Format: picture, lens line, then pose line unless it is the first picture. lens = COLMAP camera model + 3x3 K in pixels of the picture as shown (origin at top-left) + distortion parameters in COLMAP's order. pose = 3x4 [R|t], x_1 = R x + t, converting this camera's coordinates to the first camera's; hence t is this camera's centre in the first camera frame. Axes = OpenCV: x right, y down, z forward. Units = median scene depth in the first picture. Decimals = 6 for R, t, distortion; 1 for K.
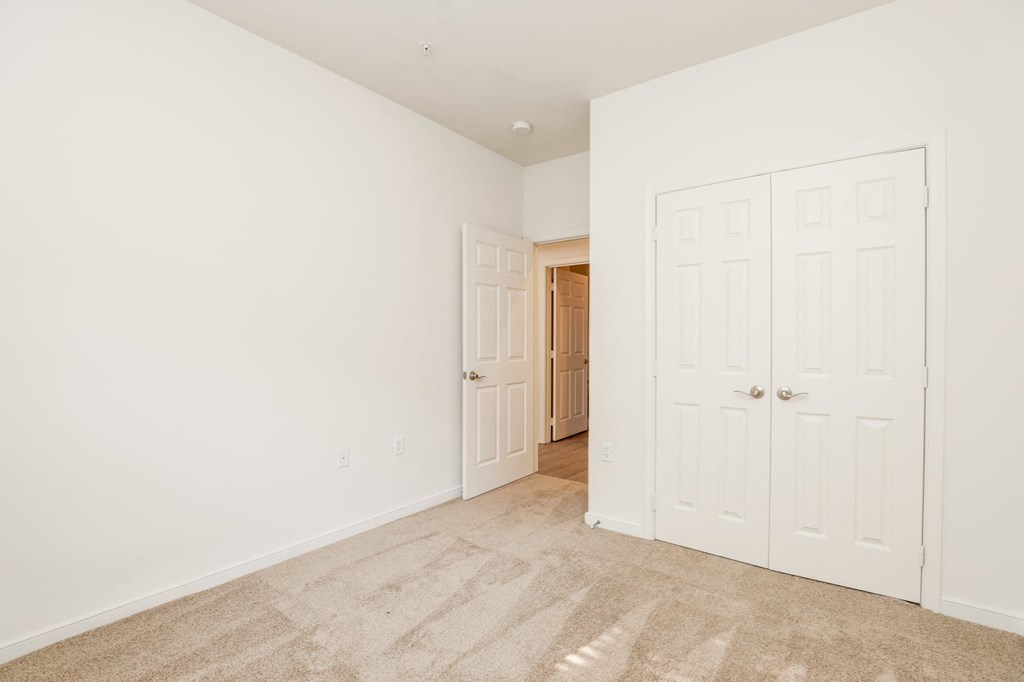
lens RADIAL K [[468.6, 0, 516.3], [0, 468.6, 341.6], [0, 0, 1]] dist [-0.027173, 0.000053]
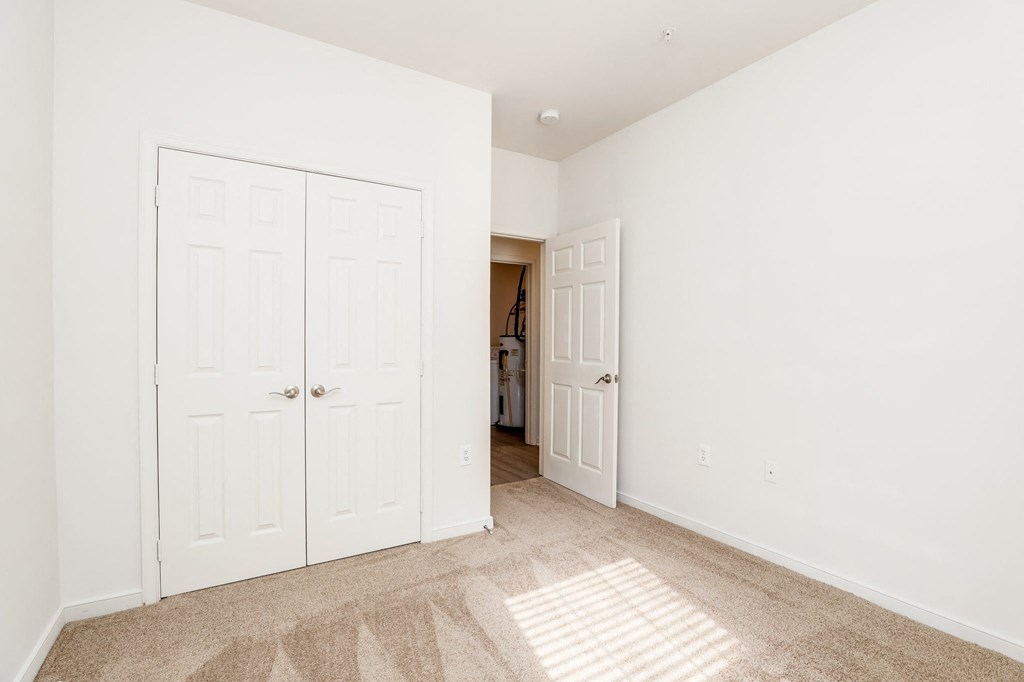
lens RADIAL K [[487.1, 0, 512.0], [0, 487.1, 341.0], [0, 0, 1]] dist [0.000692, 0.000154]
pose [[0.388178, -0.000752, 0.921584, -0.247364], [-0.001797, 0.999997, 0.001572, 0.000424], [-0.921583, -0.002266, 0.388175, 0.180306]]
